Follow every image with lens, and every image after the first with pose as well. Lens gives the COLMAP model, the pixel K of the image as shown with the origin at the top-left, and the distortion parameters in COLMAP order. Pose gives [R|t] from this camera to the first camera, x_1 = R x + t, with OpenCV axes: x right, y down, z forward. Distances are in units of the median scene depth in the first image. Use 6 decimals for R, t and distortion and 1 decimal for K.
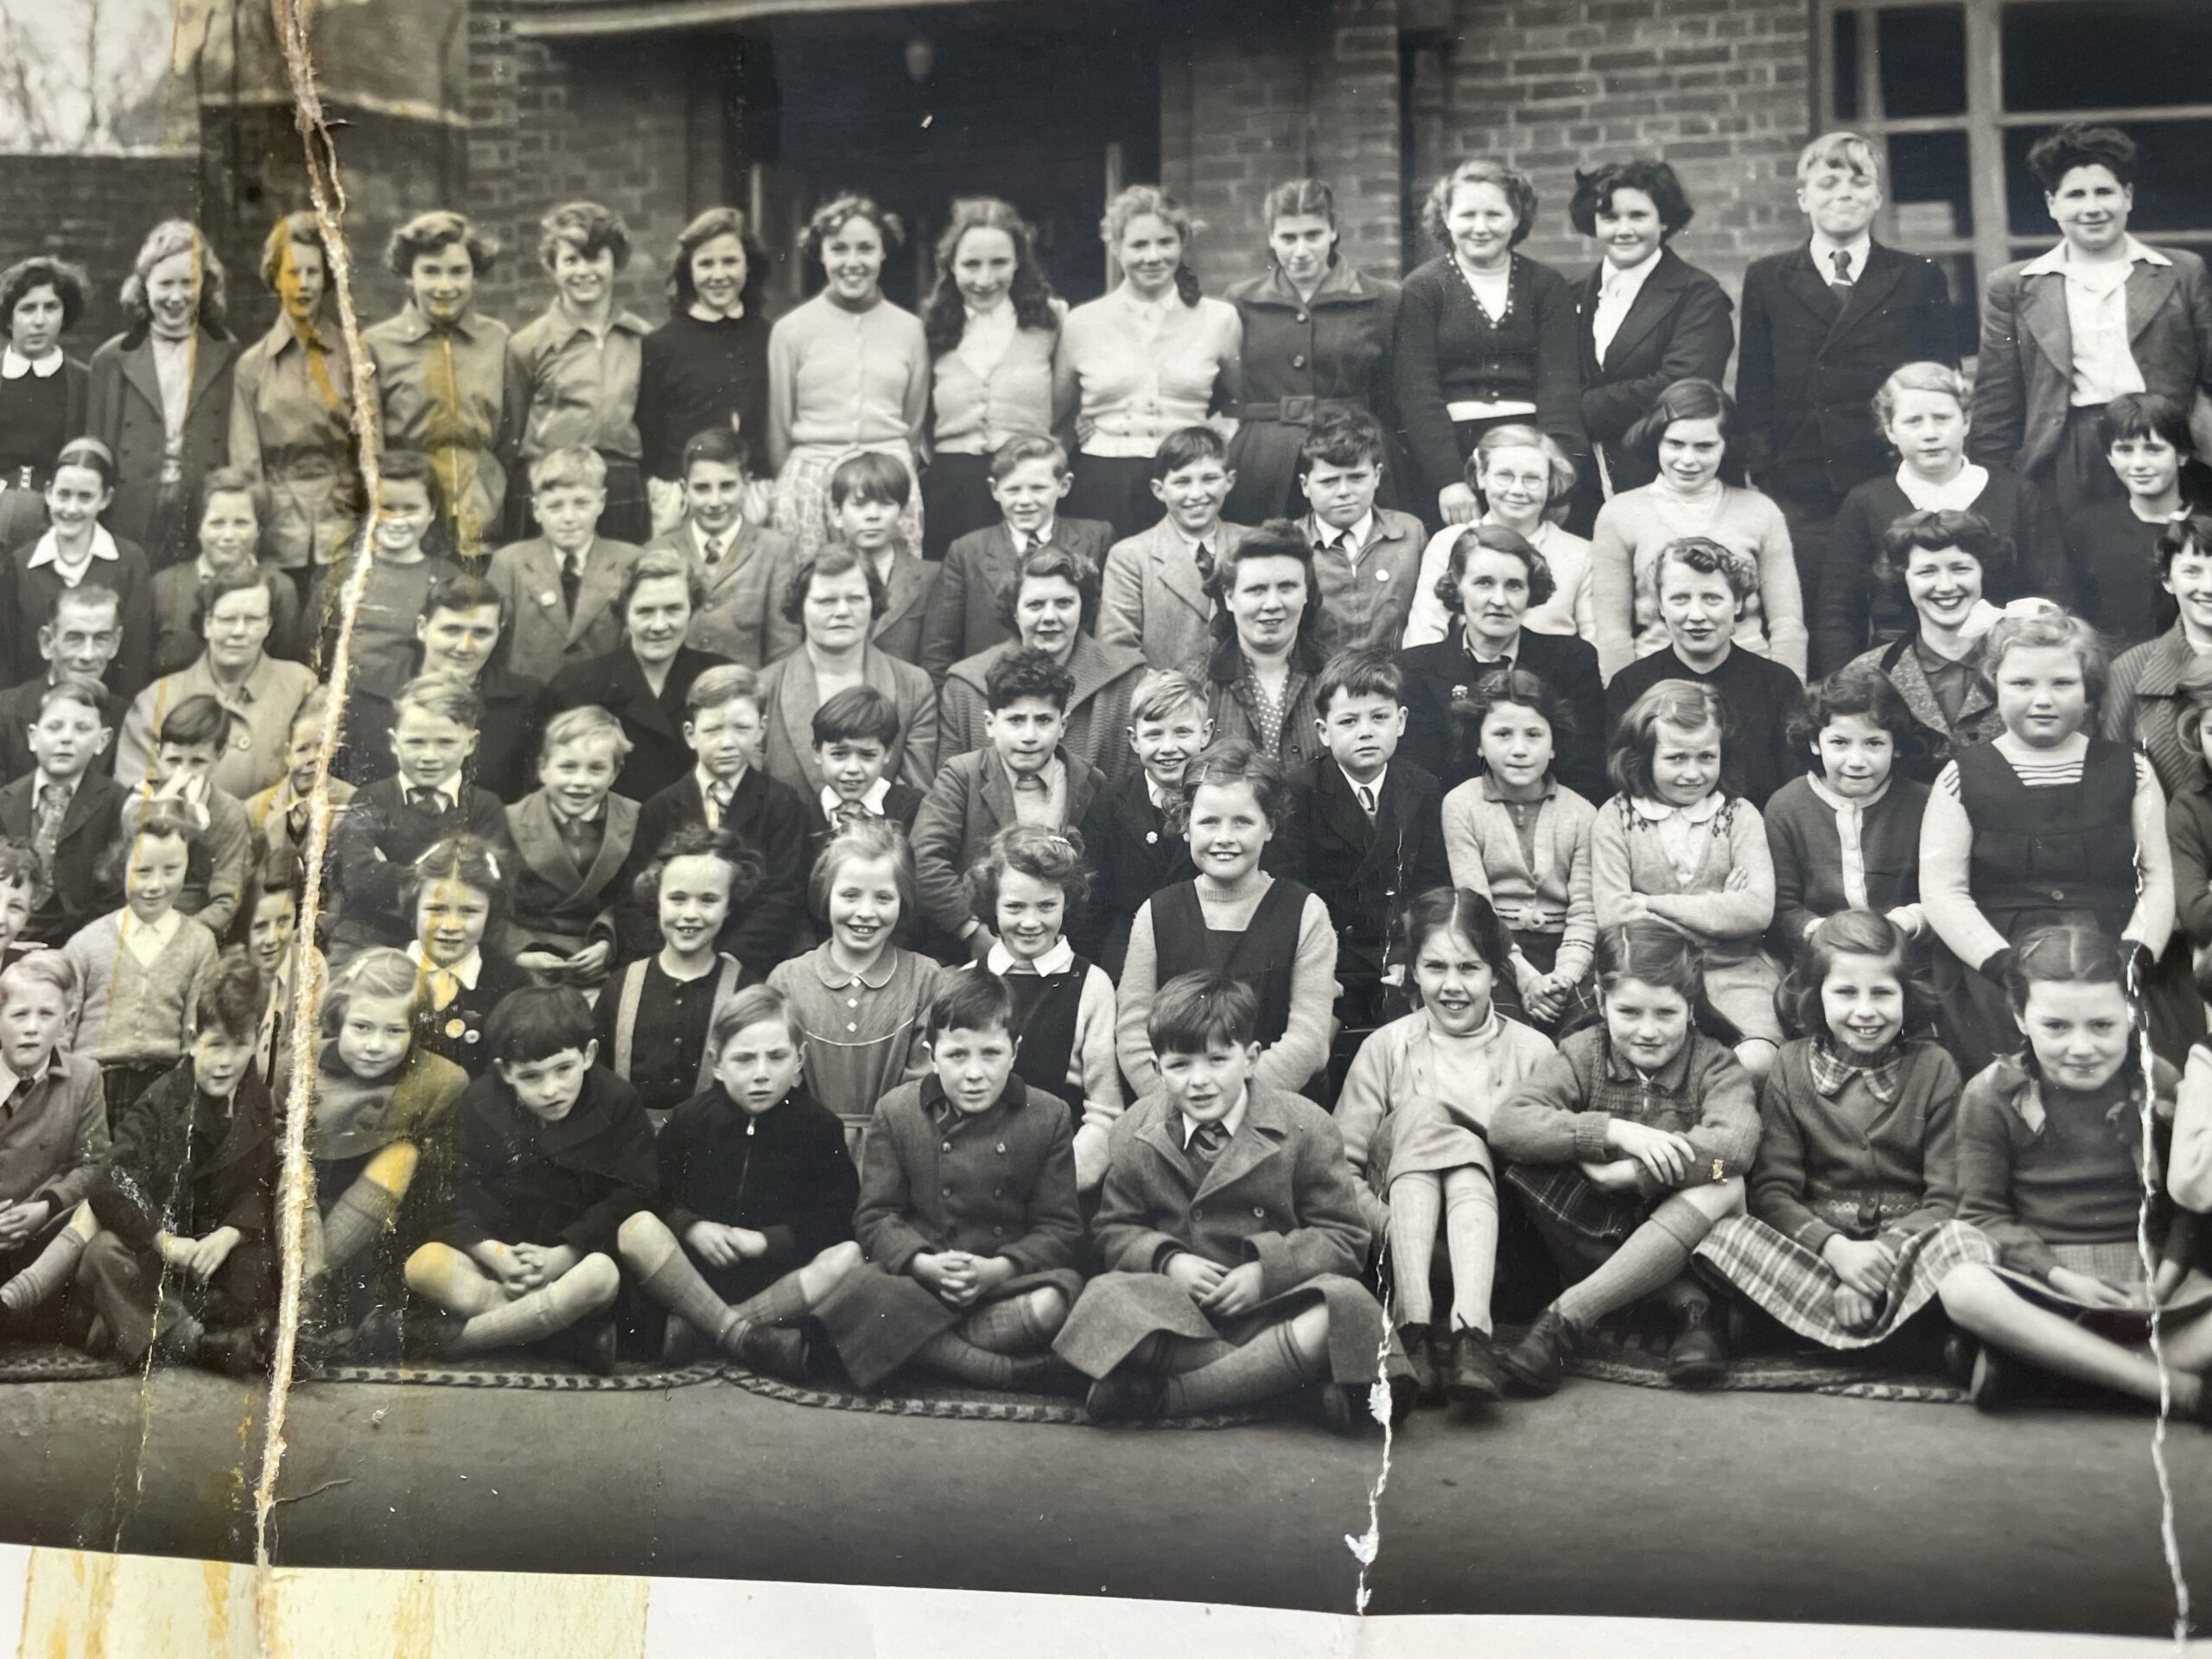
lens RADIAL K [[1677.0, 0, 1107.4], [0, 1677.0, 799.1], [0, 0, 1]] dist [0.075451, -0.131852]
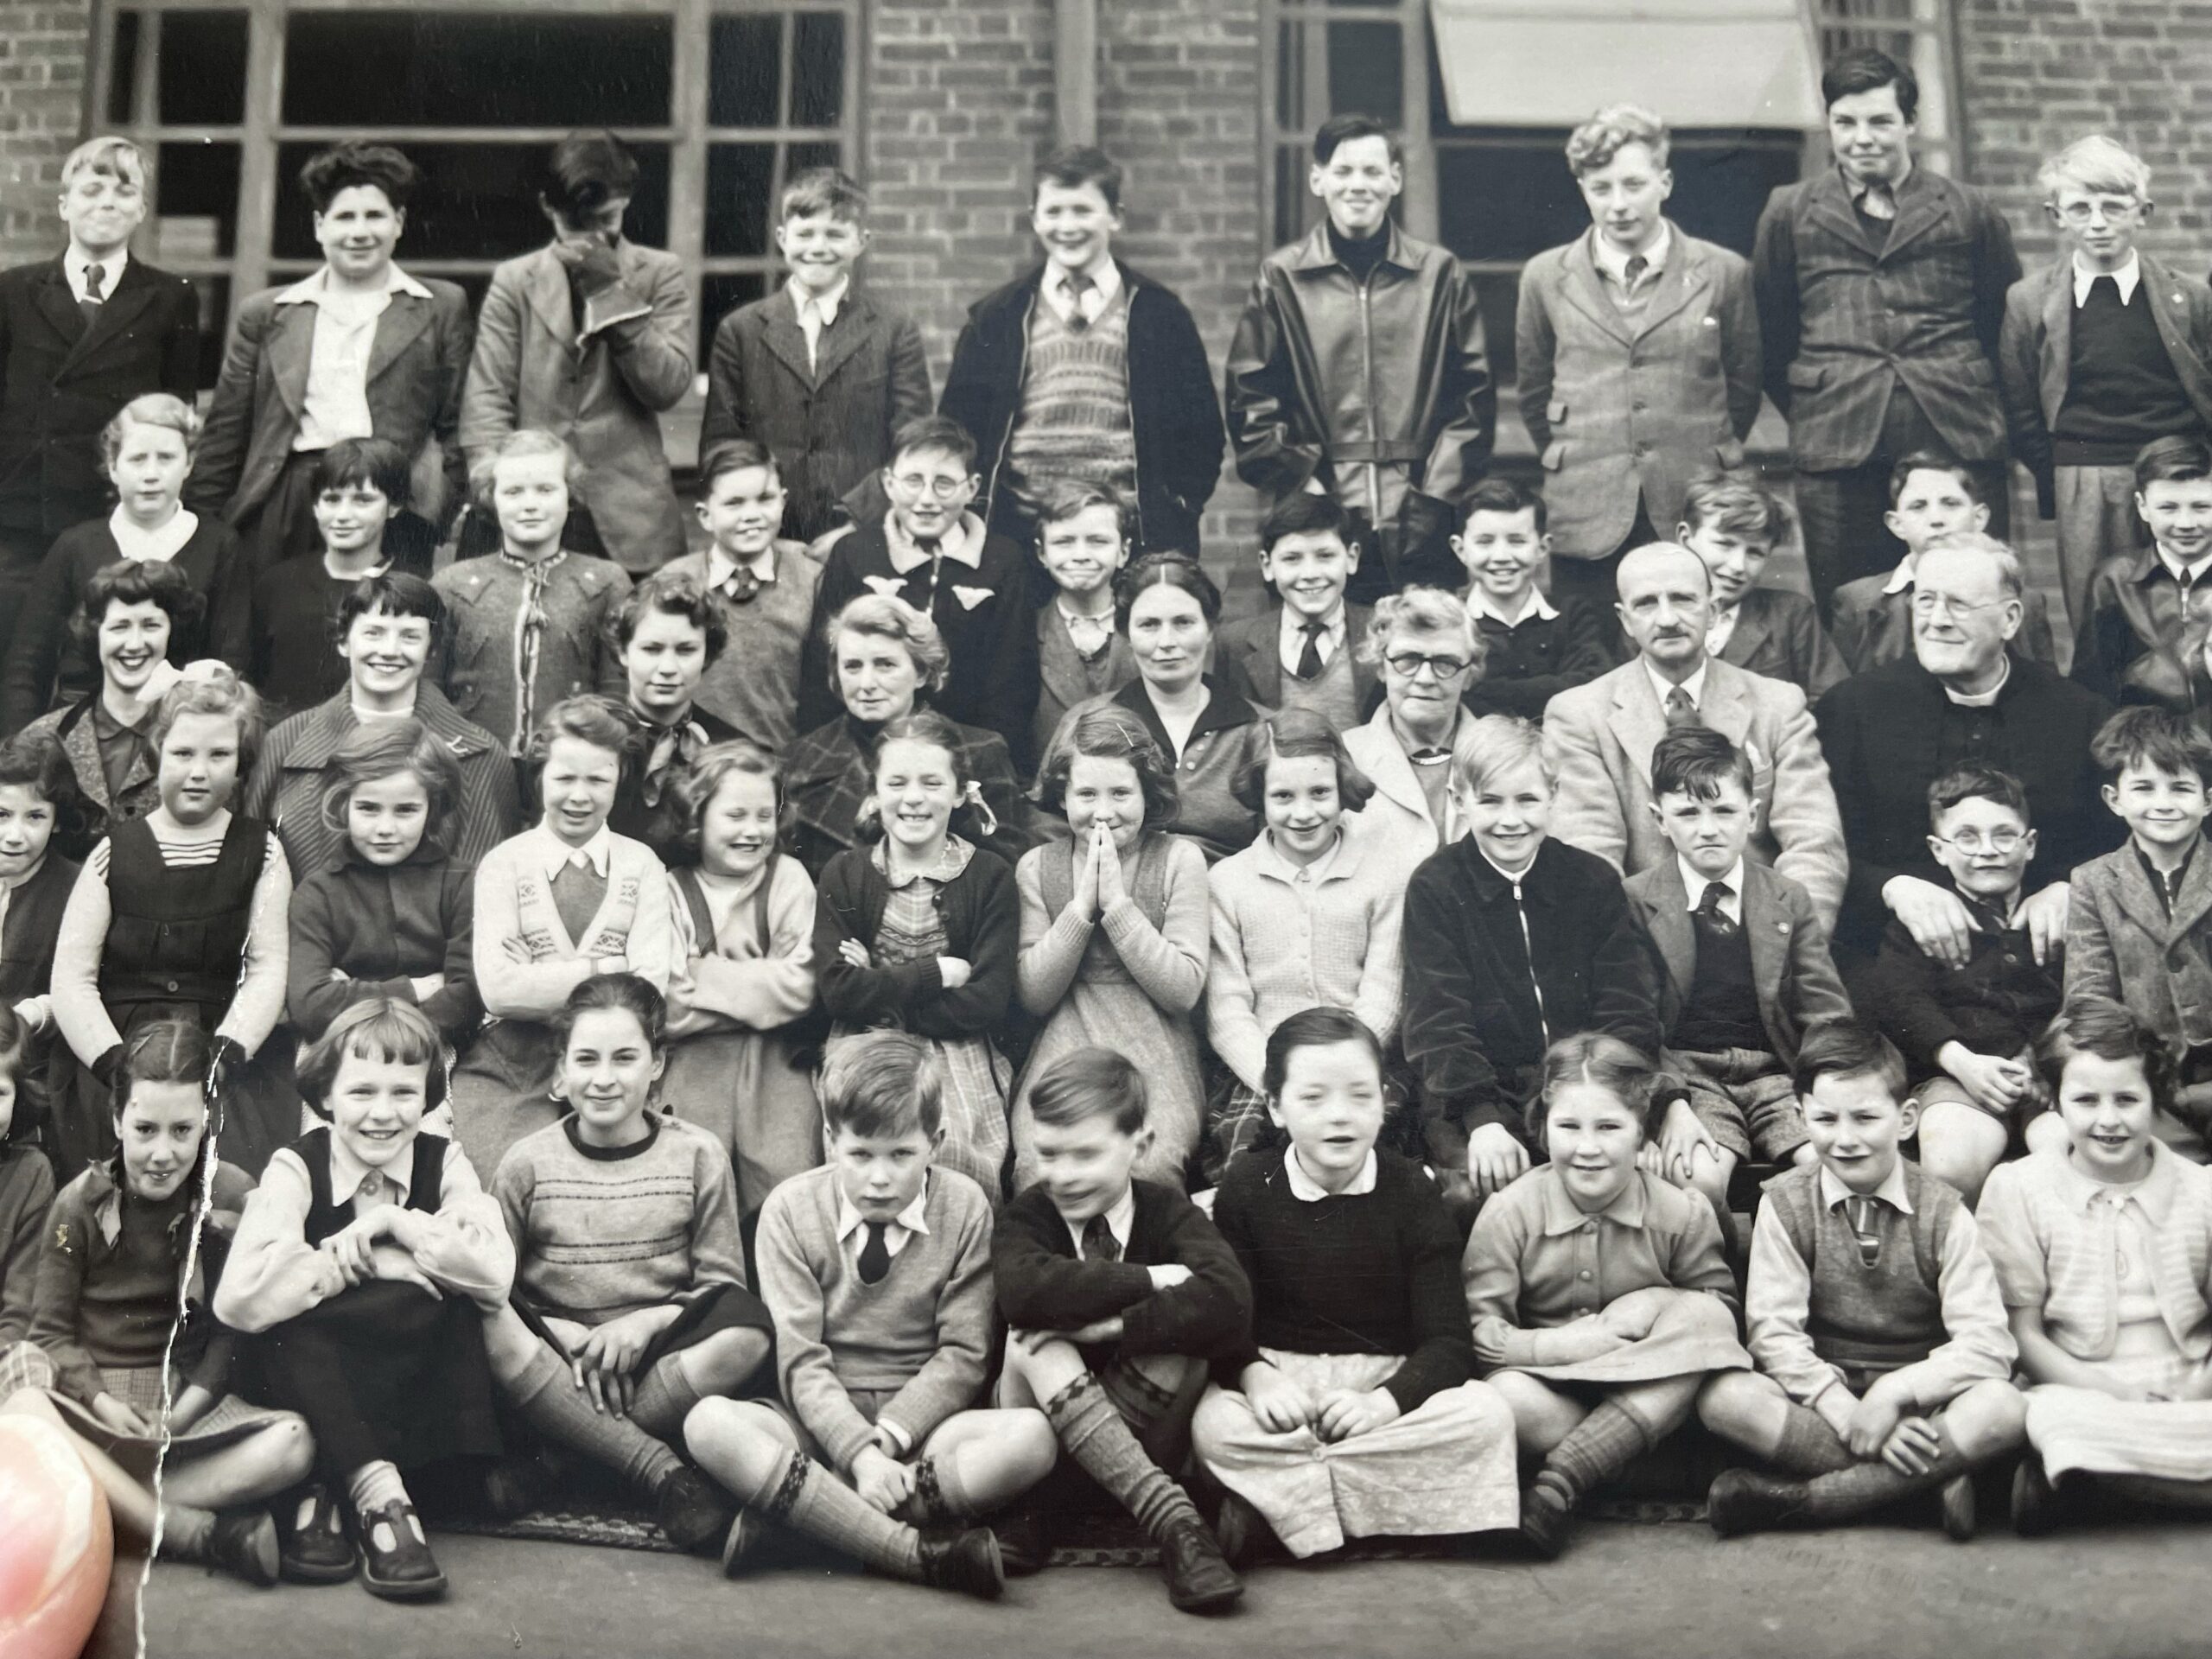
lens RADIAL K [[1677.0, 0, 1107.4], [0, 1677.0, 799.1], [0, 0, 1]] dist [0.075451, -0.131852]
pose [[0.985846, -0.003071, 0.167627, 0.872643], [-0.002149, 0.999519, 0.030951, -0.072188], [-0.167642, -0.030873, 0.985364, 0.005142]]
